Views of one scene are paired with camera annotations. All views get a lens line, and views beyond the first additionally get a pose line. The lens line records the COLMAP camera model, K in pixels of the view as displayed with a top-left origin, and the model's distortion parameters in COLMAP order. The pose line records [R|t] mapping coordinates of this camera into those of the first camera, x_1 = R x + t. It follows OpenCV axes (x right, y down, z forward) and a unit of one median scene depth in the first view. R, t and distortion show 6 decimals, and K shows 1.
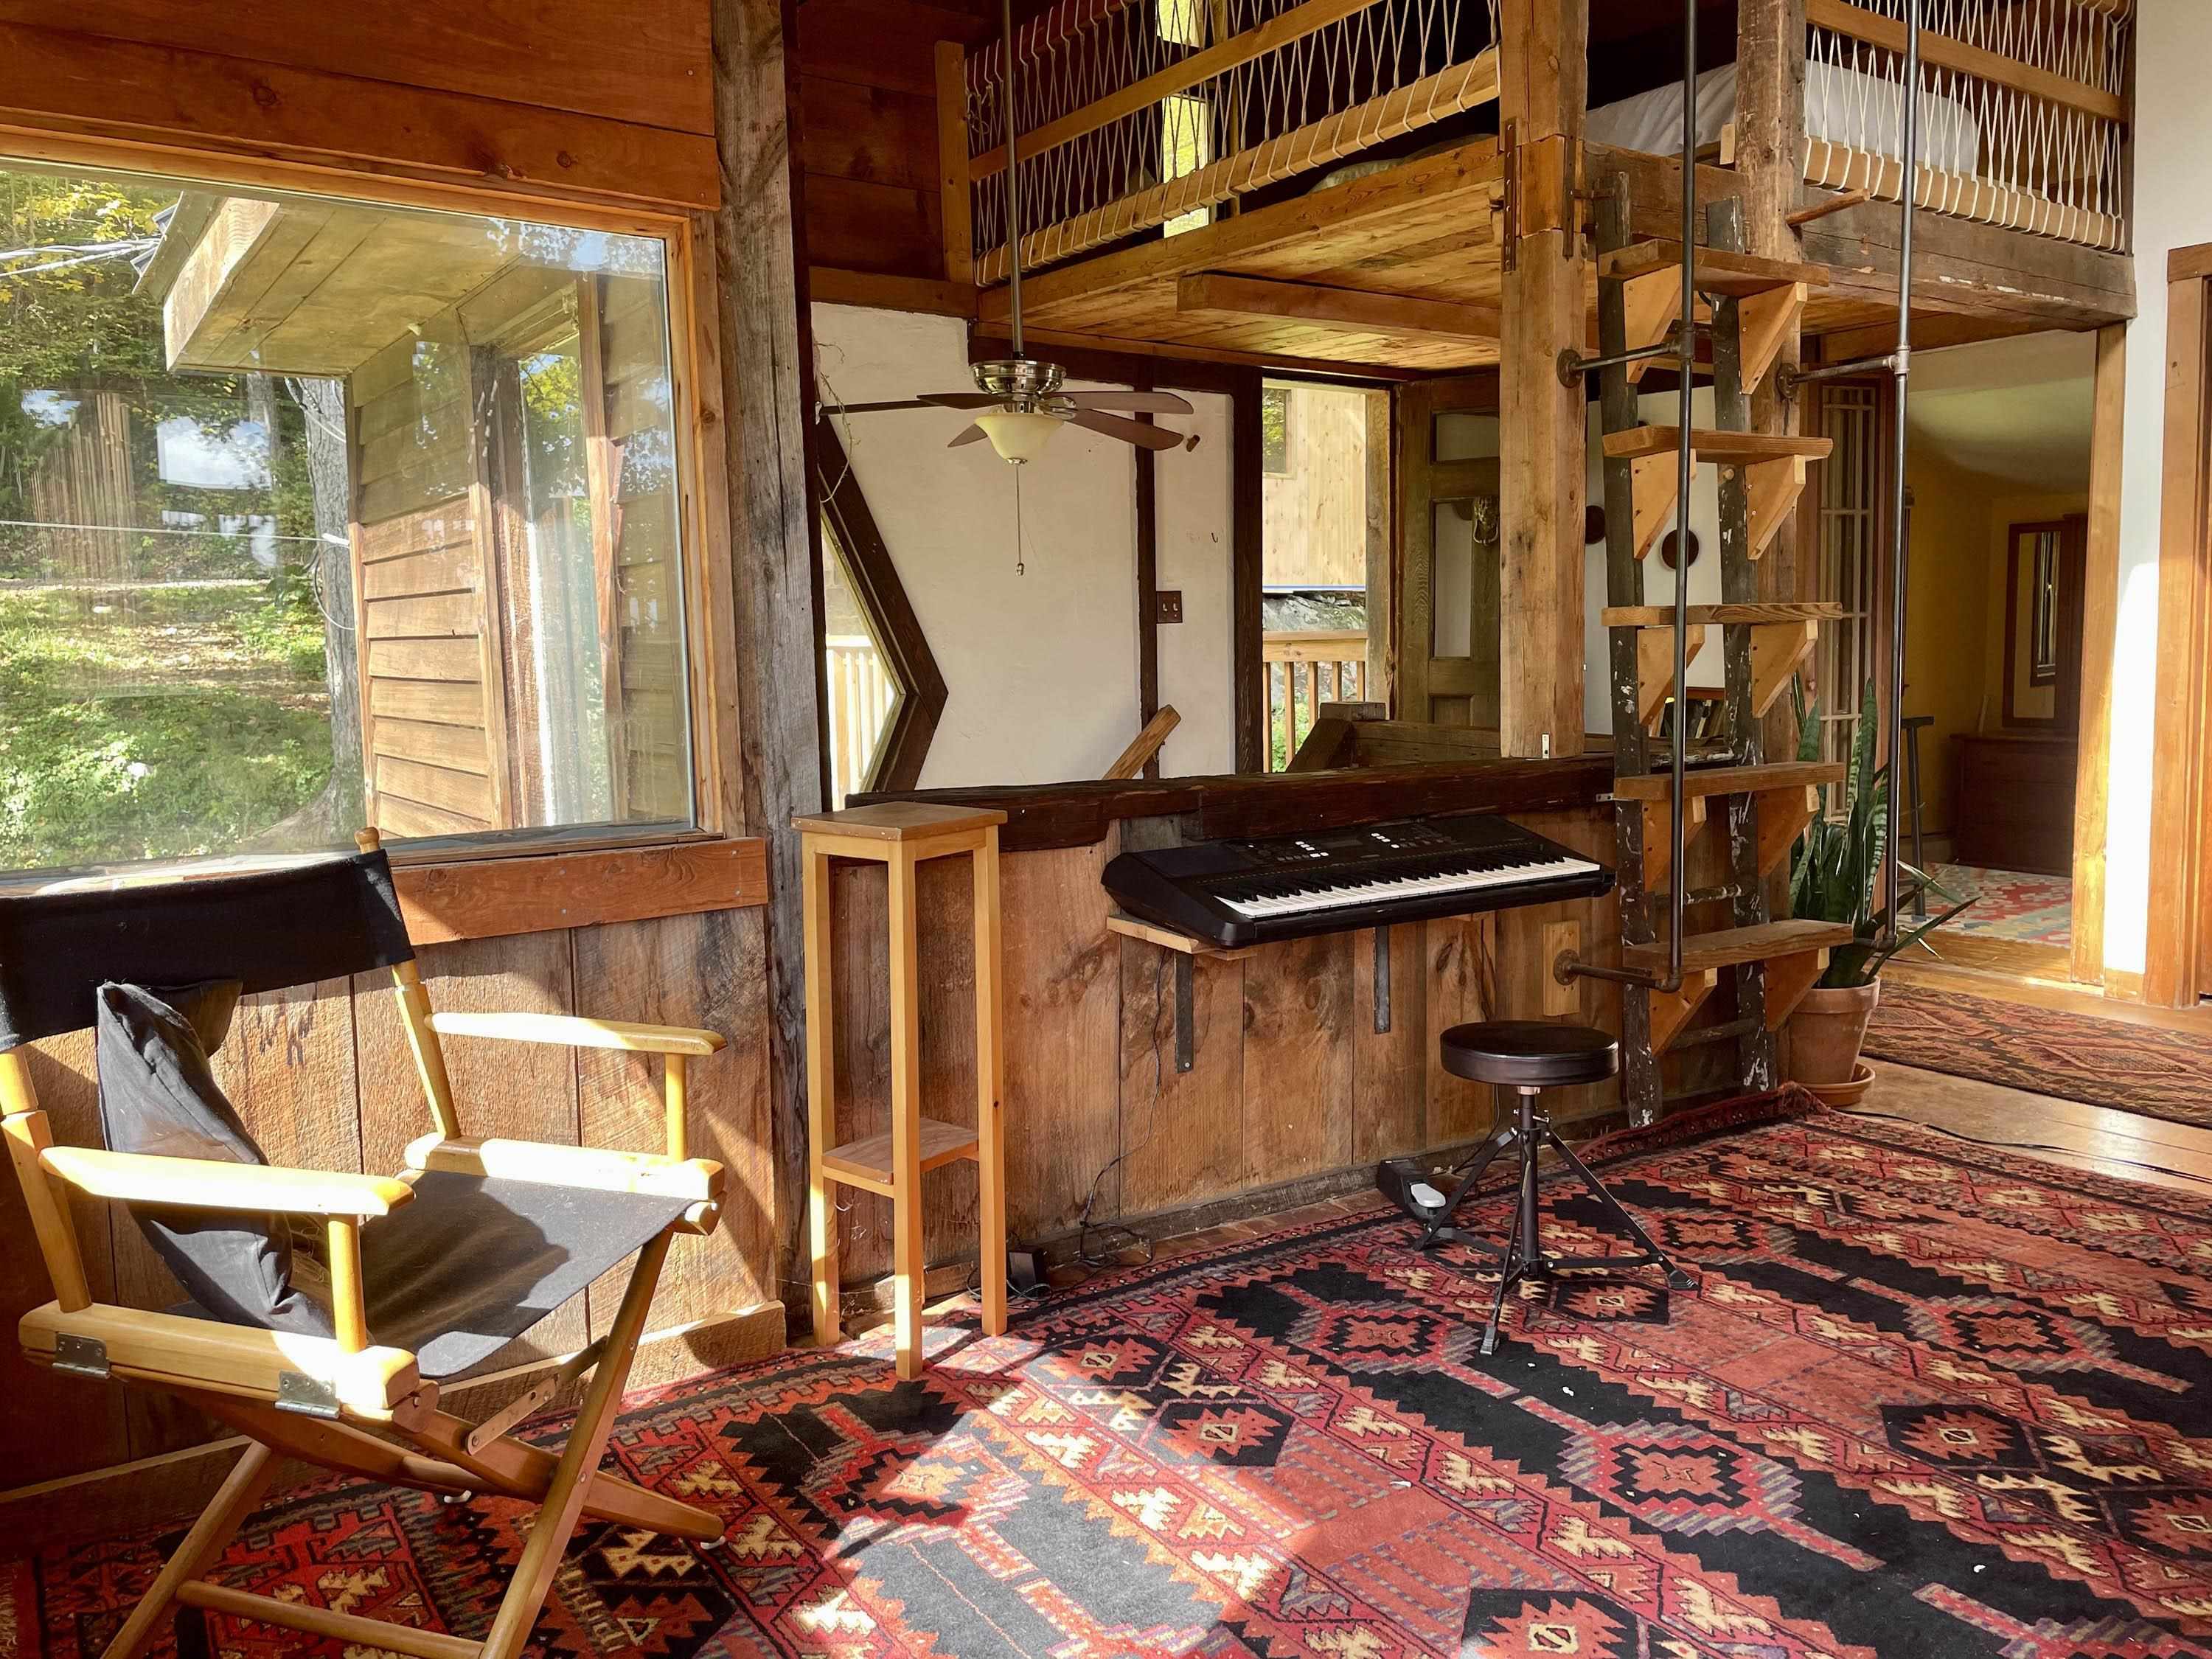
lens RADIAL K [[1664.2, 0, 1105.0], [0, 1664.2, 807.8], [0, 0, 1]] dist [0.087716, -0.115313]
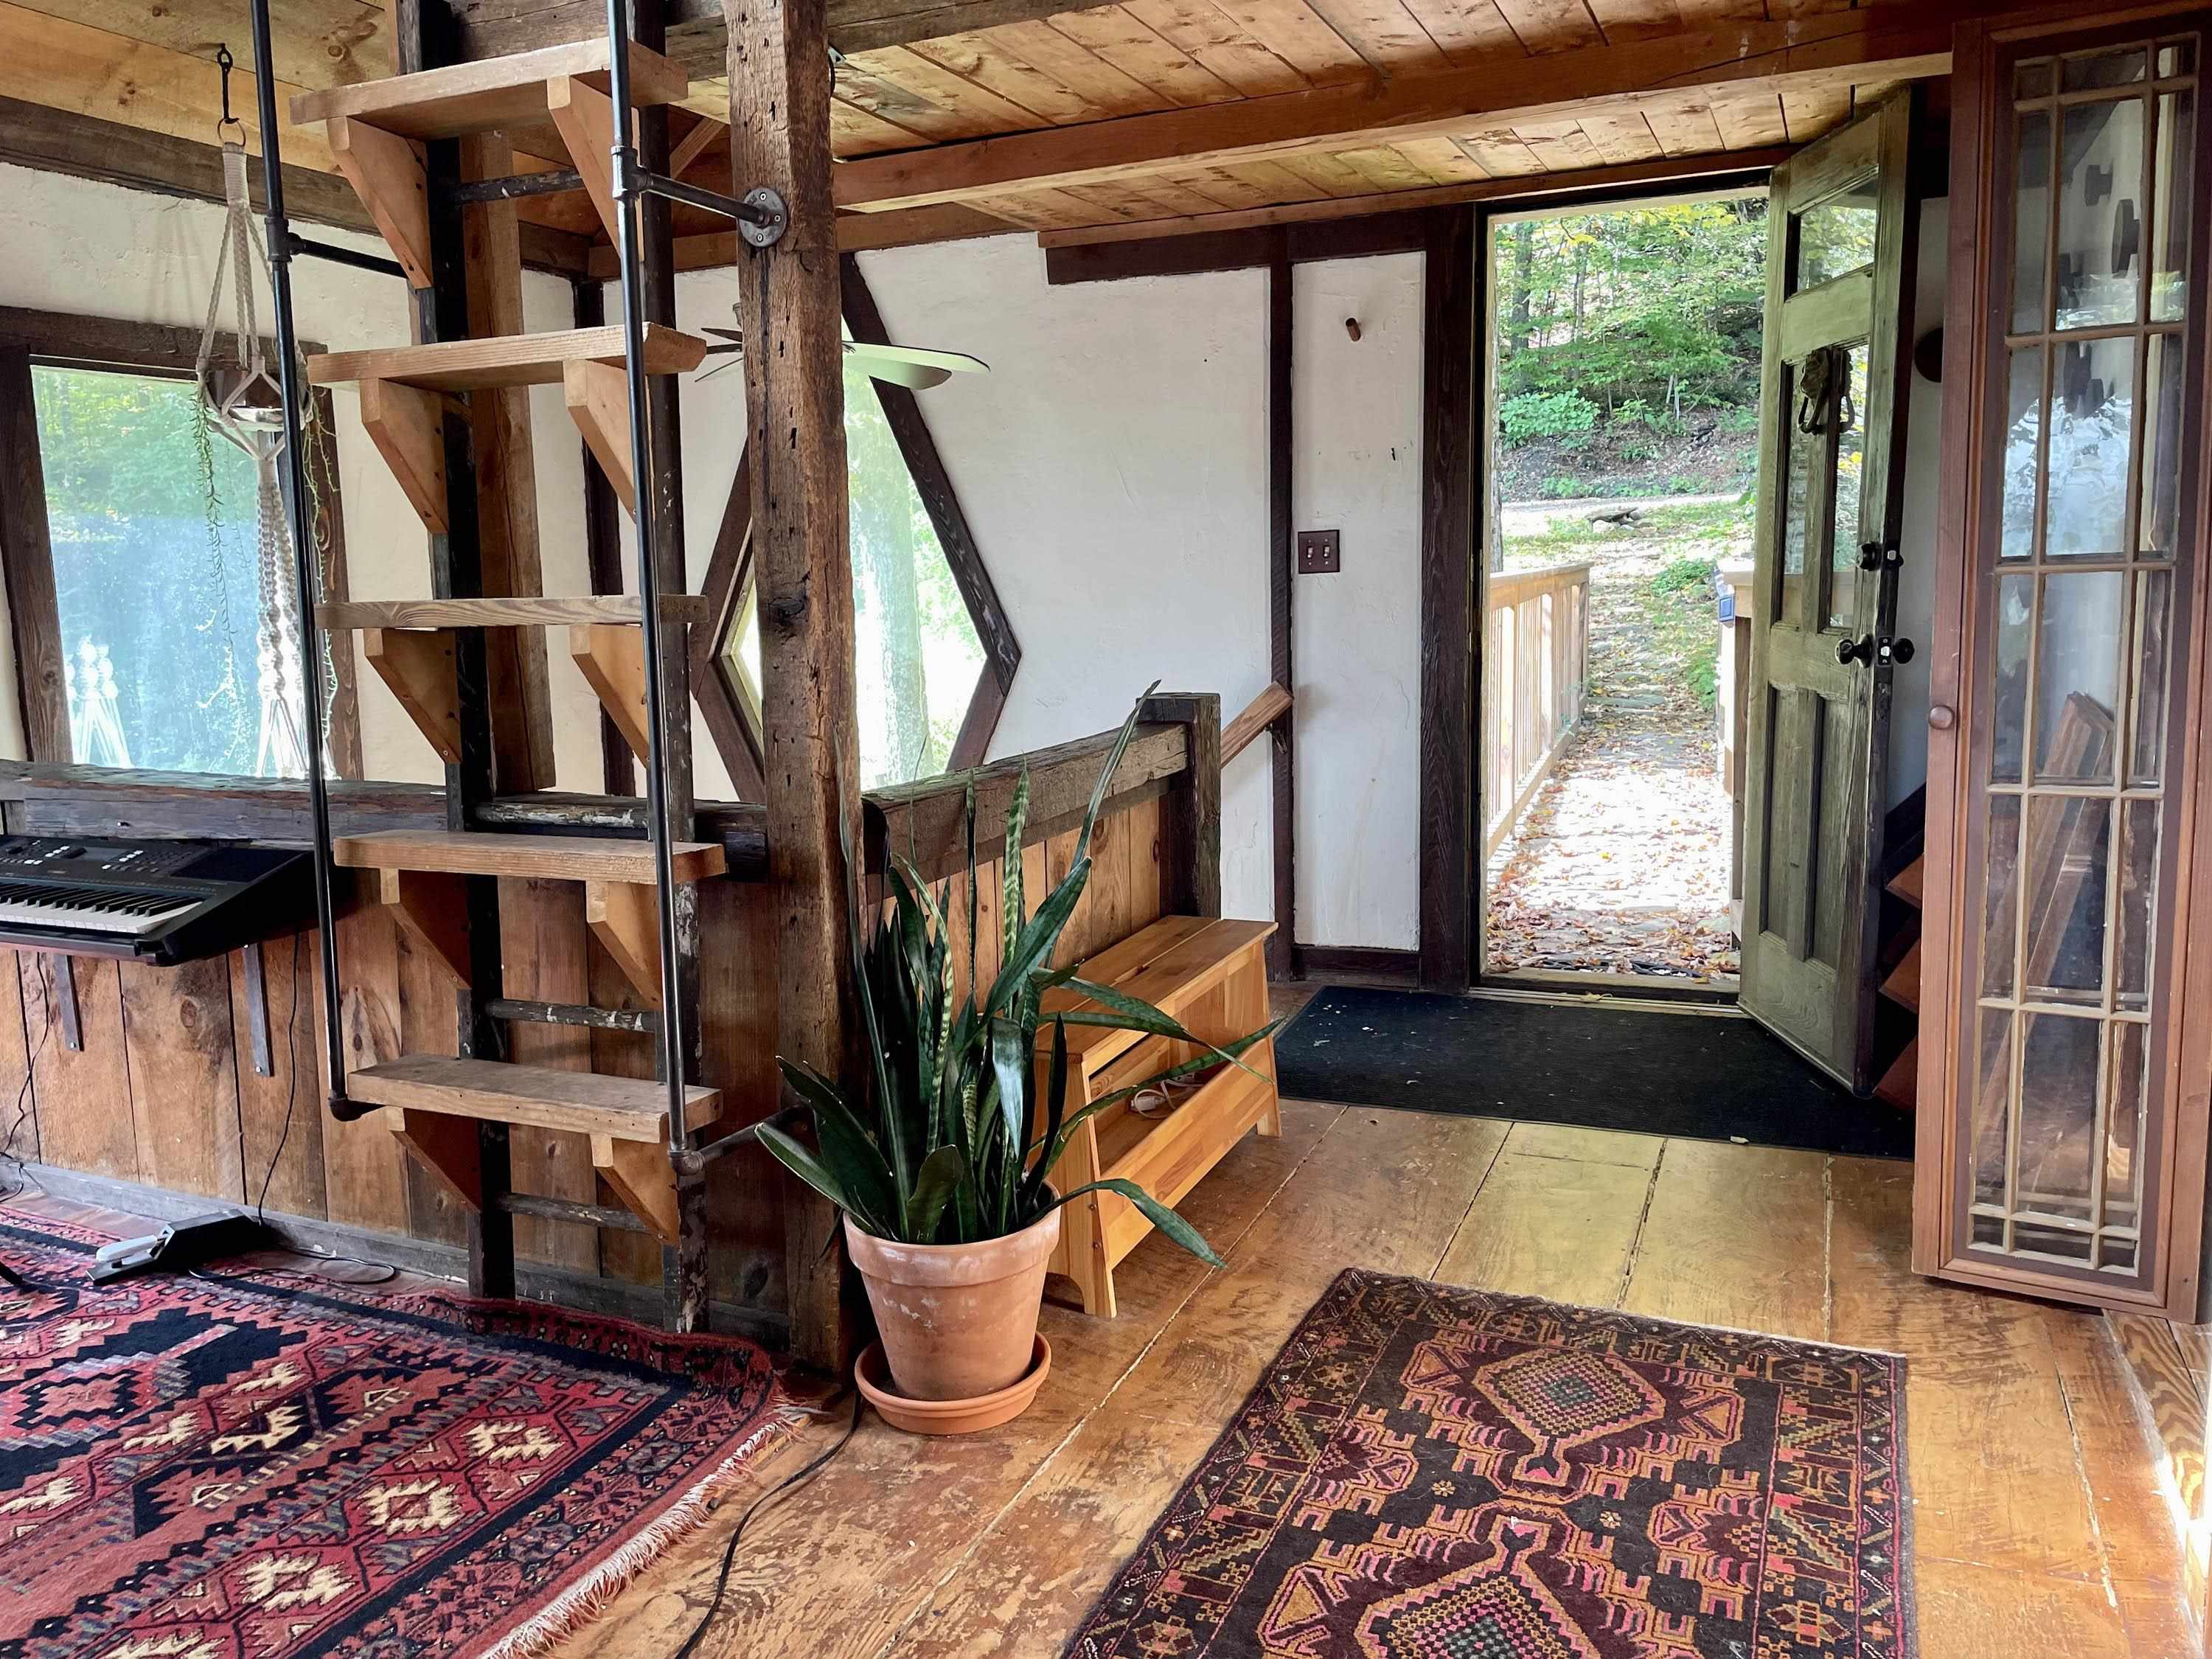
lens RADIAL K [[1664.2, 0, 1098.3], [0, 1664.2, 813.2], [0, 0, 1]] dist [0.087716, -0.115313]
pose [[0.523332, 0.120430, -0.843576, 1.095632], [-0.065662, 0.992719, 0.100987, -0.121279], [0.849595, 0.002541, 0.527429, 0.856086]]
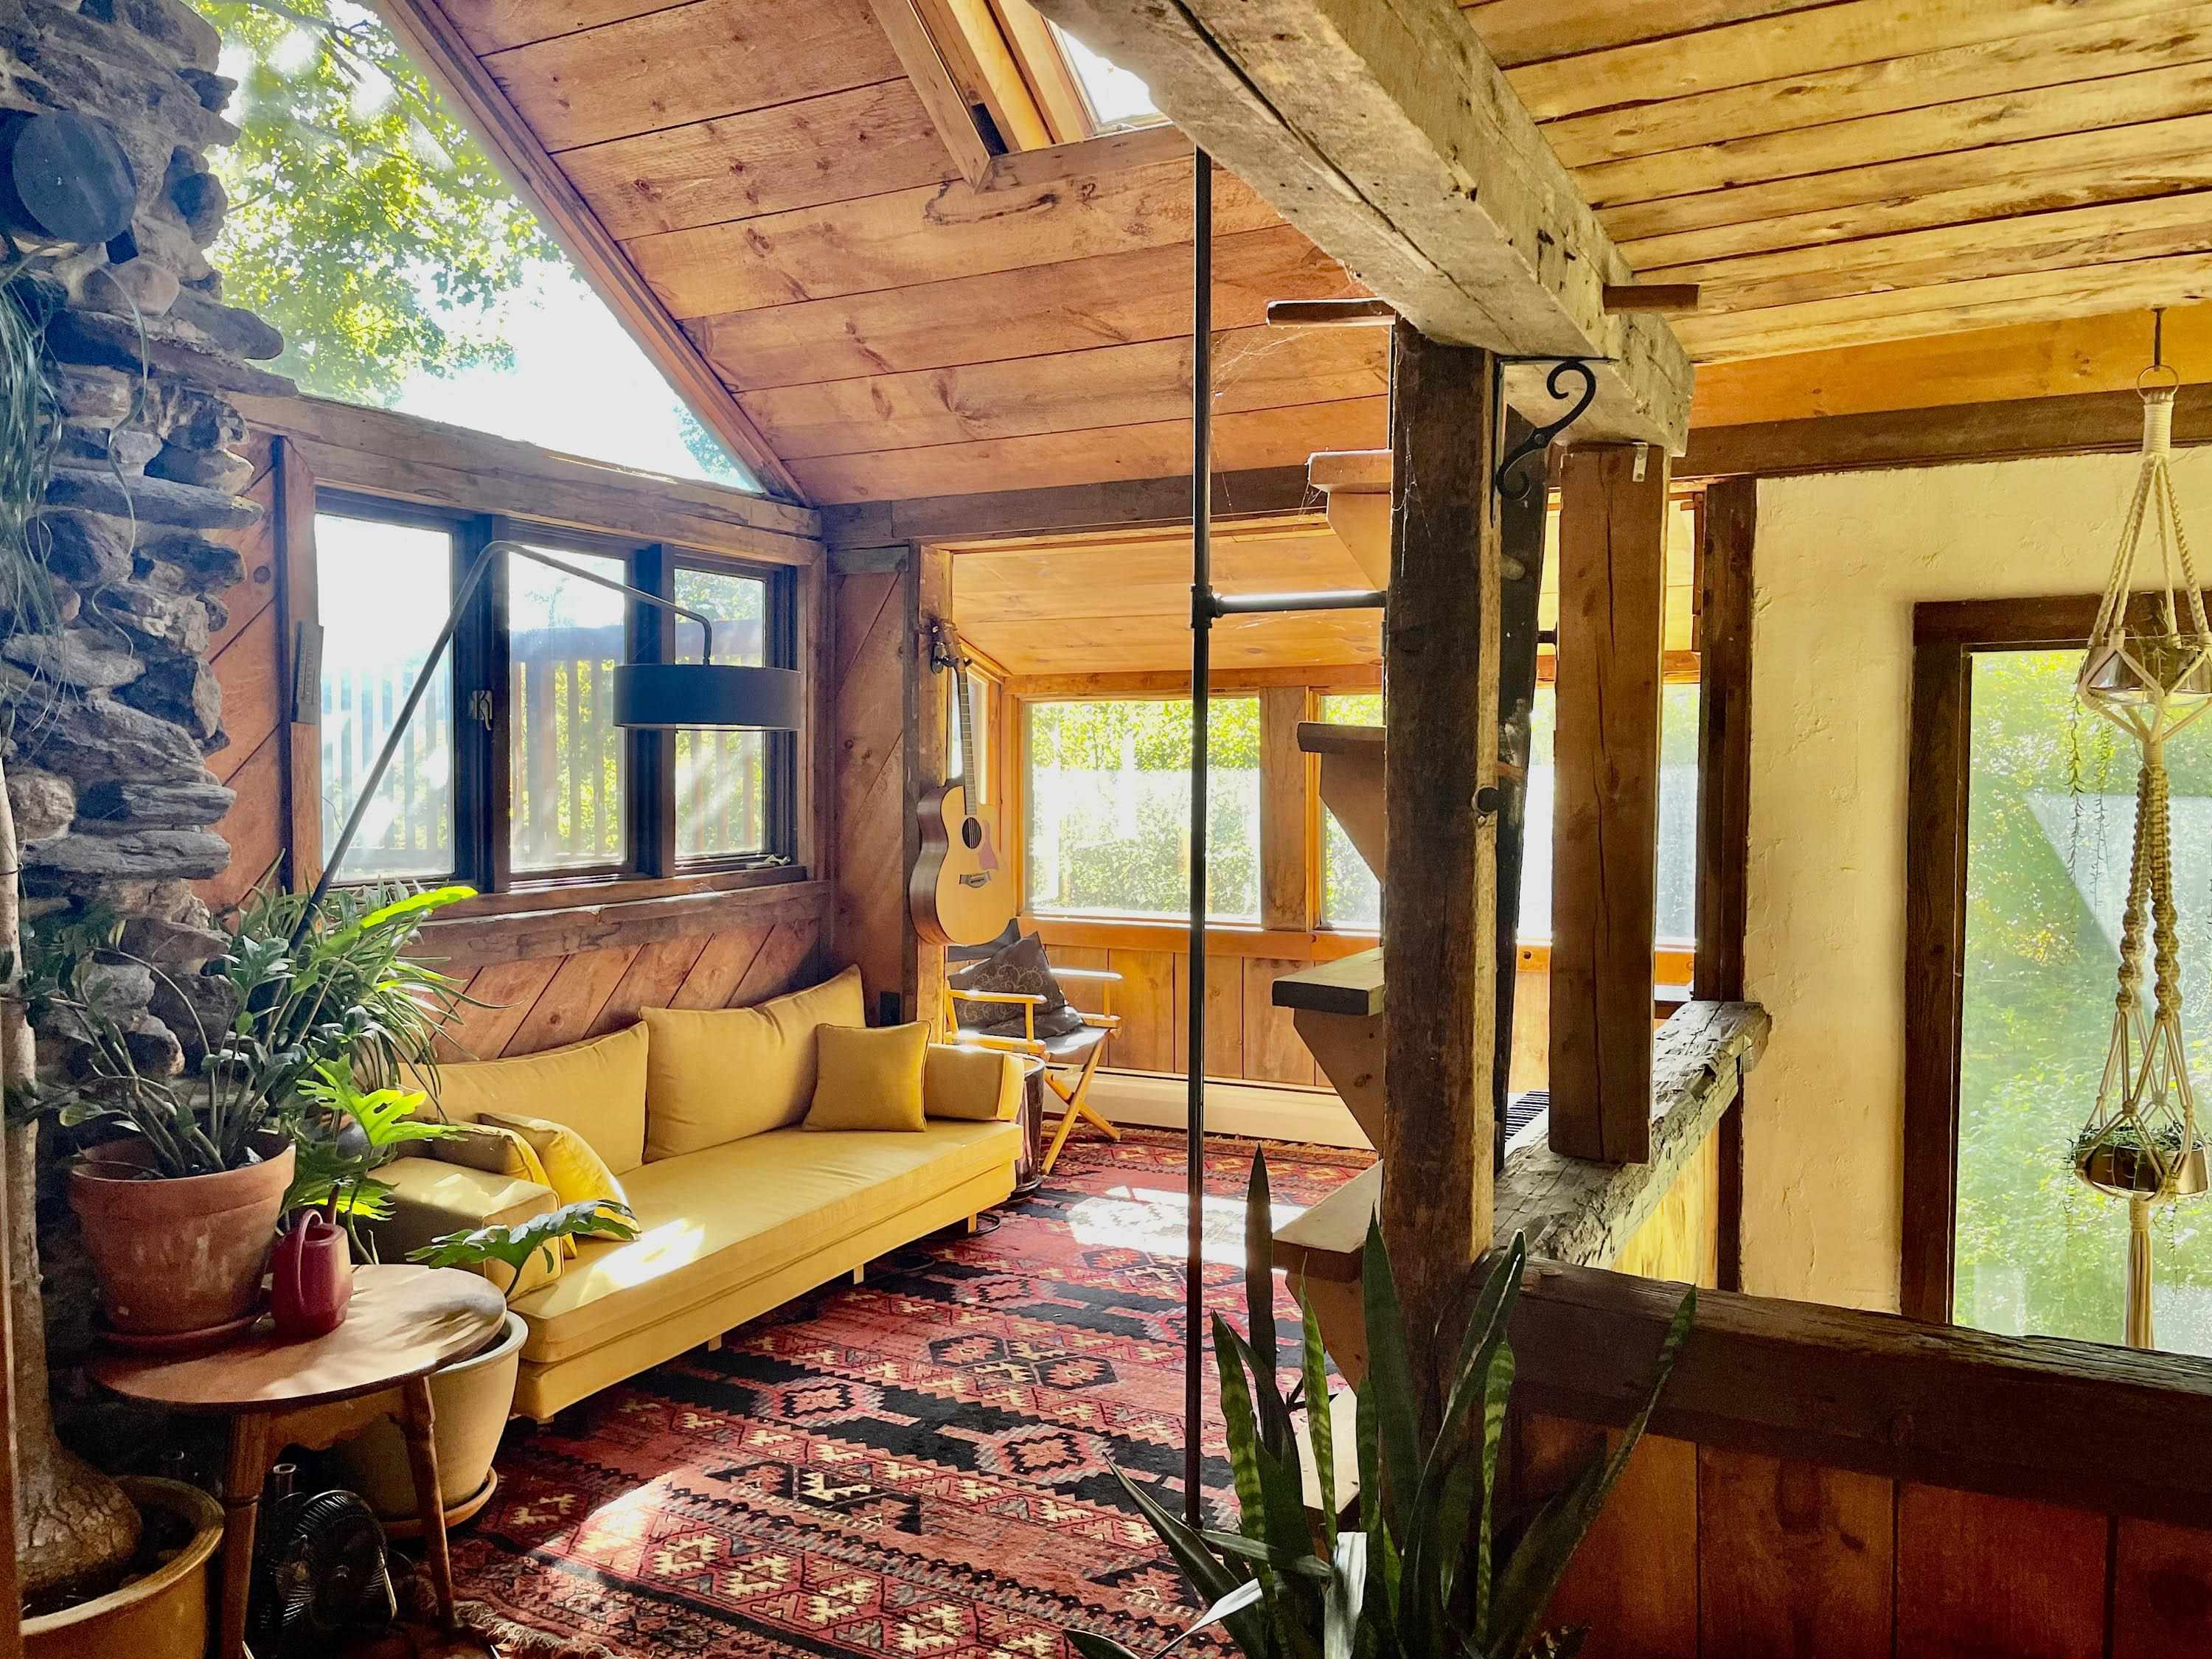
lens RADIAL K [[1664.2, 0, 1120.4], [0, 1664.2, 831.6], [0, 0, 1]] dist [0.087716, -0.115313]
pose [[-0.879269, 0.043148, -0.474367, 0.774269], [-0.034314, 0.987563, 0.153431, -0.278460], [0.475088, 0.151184, -0.866853, 1.599231]]
